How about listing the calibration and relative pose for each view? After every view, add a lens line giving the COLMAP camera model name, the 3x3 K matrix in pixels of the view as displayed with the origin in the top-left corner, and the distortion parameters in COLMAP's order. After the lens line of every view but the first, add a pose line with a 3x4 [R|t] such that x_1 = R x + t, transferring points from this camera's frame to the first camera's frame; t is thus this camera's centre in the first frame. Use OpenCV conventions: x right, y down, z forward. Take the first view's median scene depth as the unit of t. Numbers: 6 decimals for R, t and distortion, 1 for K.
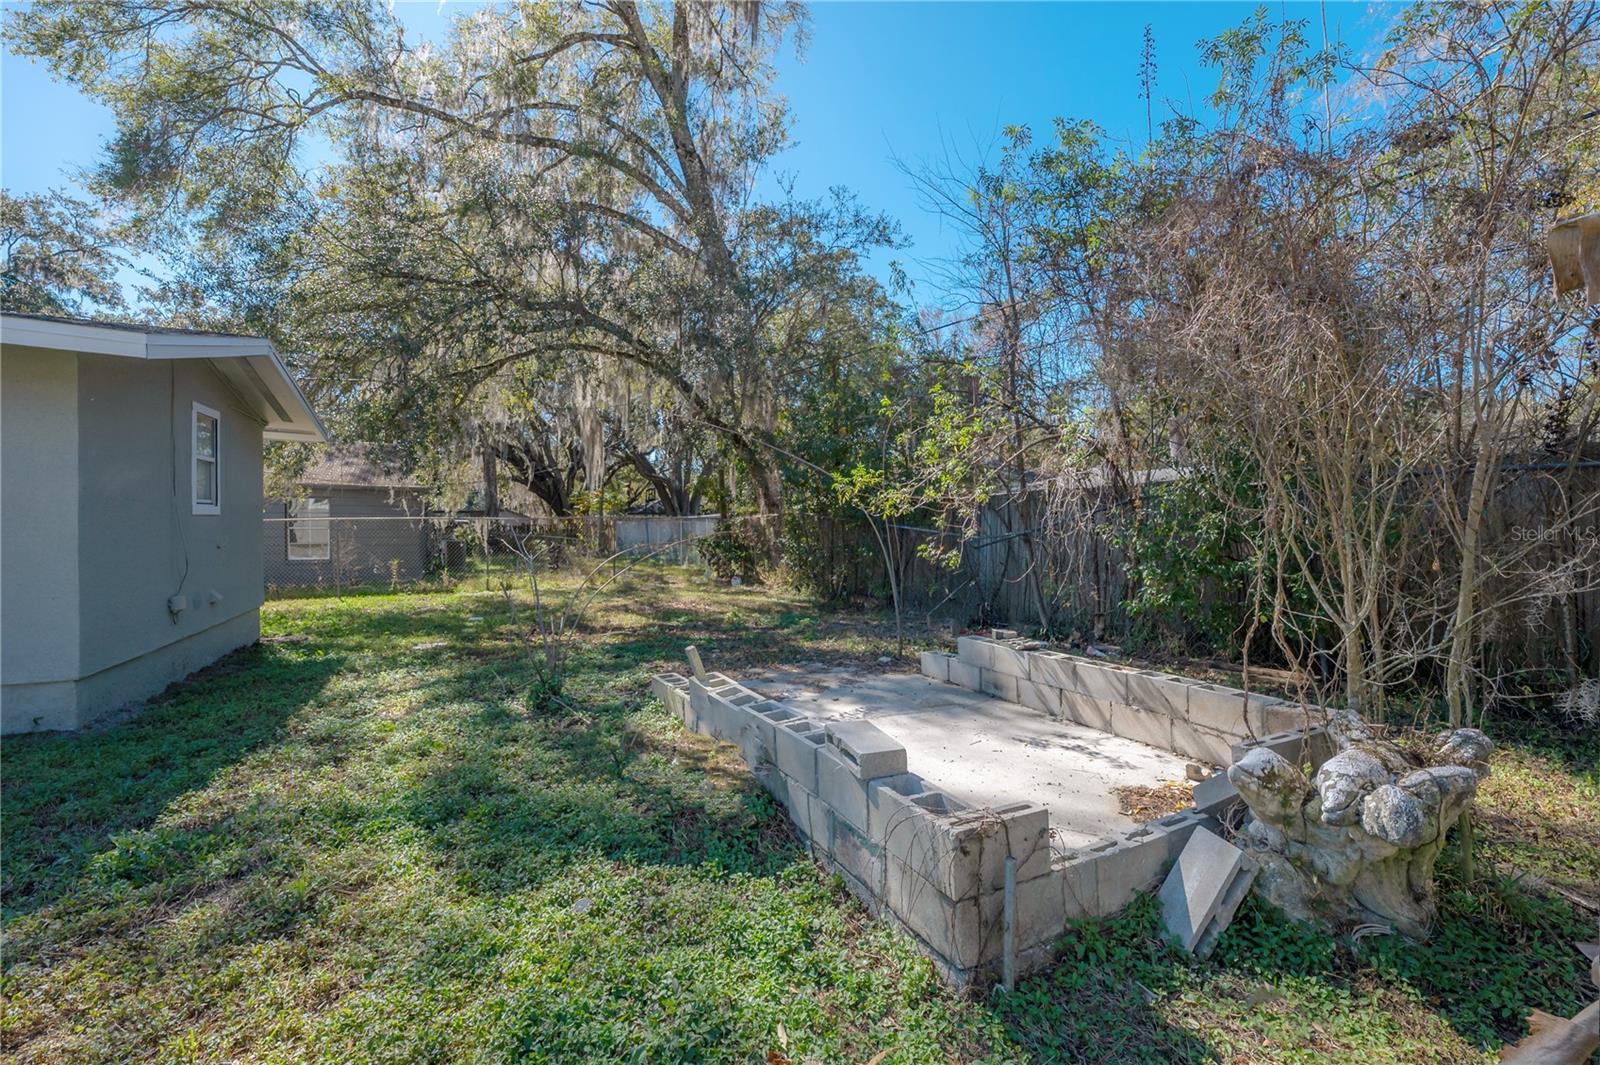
lens RADIAL K [[662.9, 0, 814.5], [0, 662.9, 522.6], [0, 0, 1]] dist [-0.008881, 0.000986]
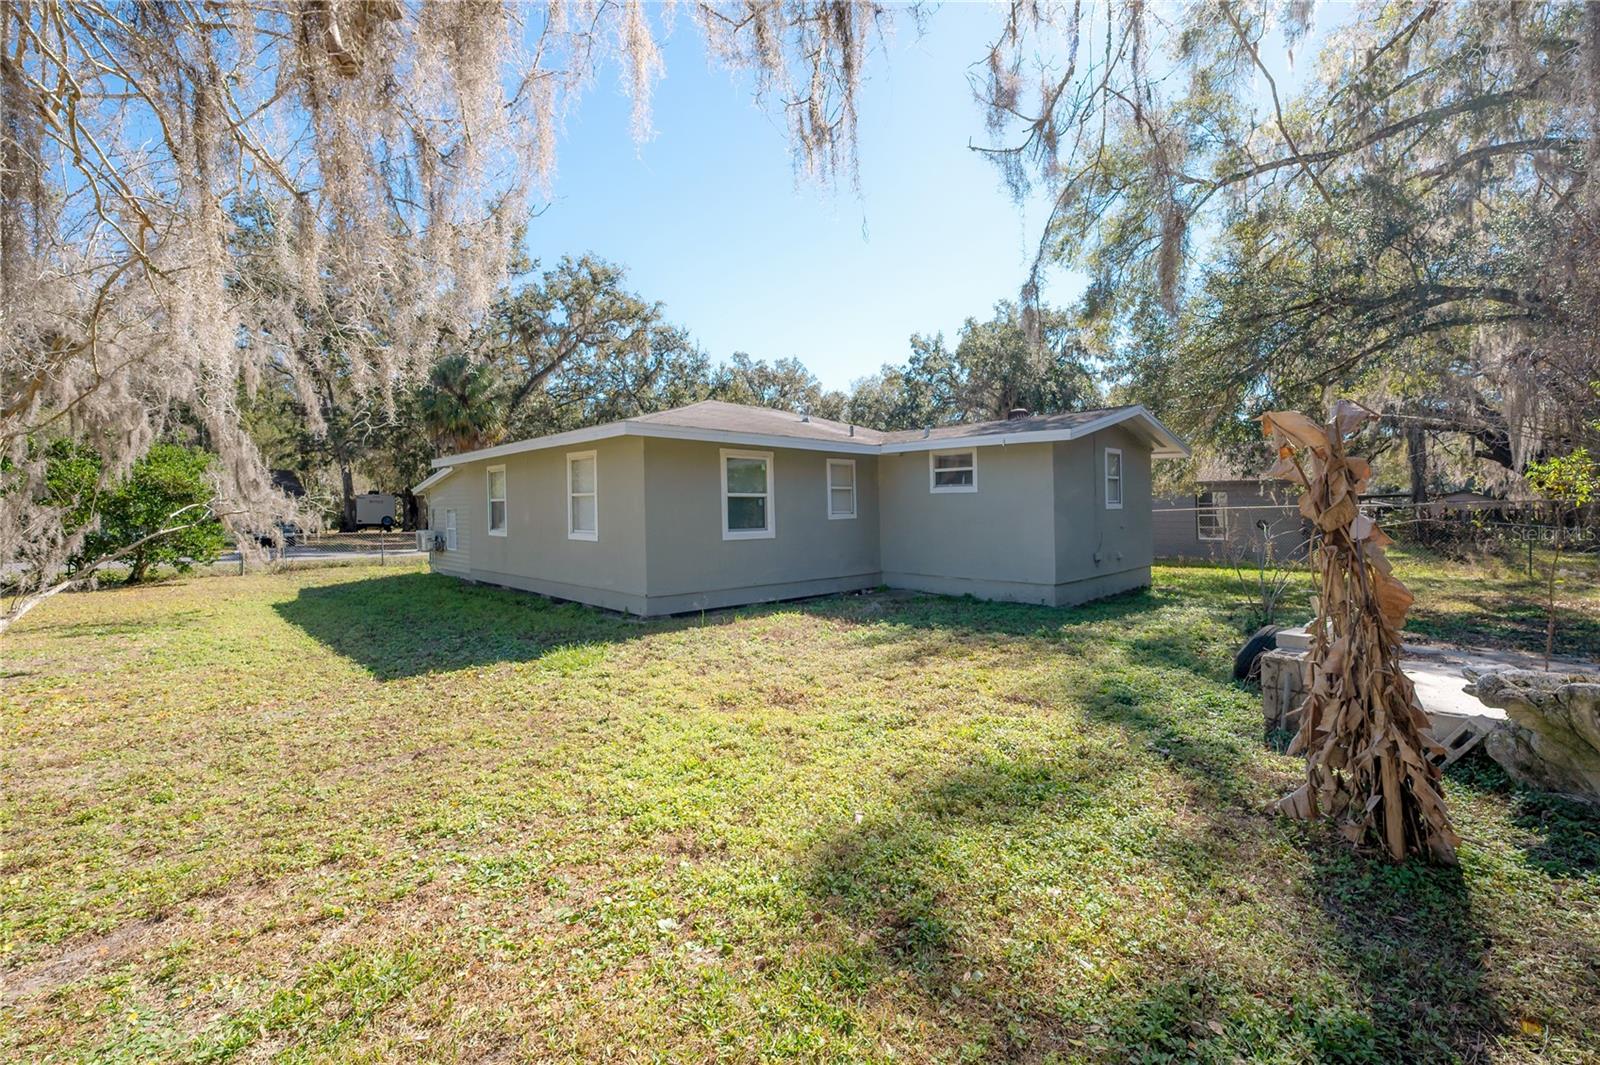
lens RADIAL K [[662.9, 0, 807.0], [0, 662.9, 523.4], [0, 0, 1]] dist [-0.008881, 0.000986]
pose [[0.294914, 0.002872, -0.955519, 0.282878], [0.017958, 0.999802, 0.008548, -0.002006], [0.955355, -0.019680, 0.294804, -0.167460]]
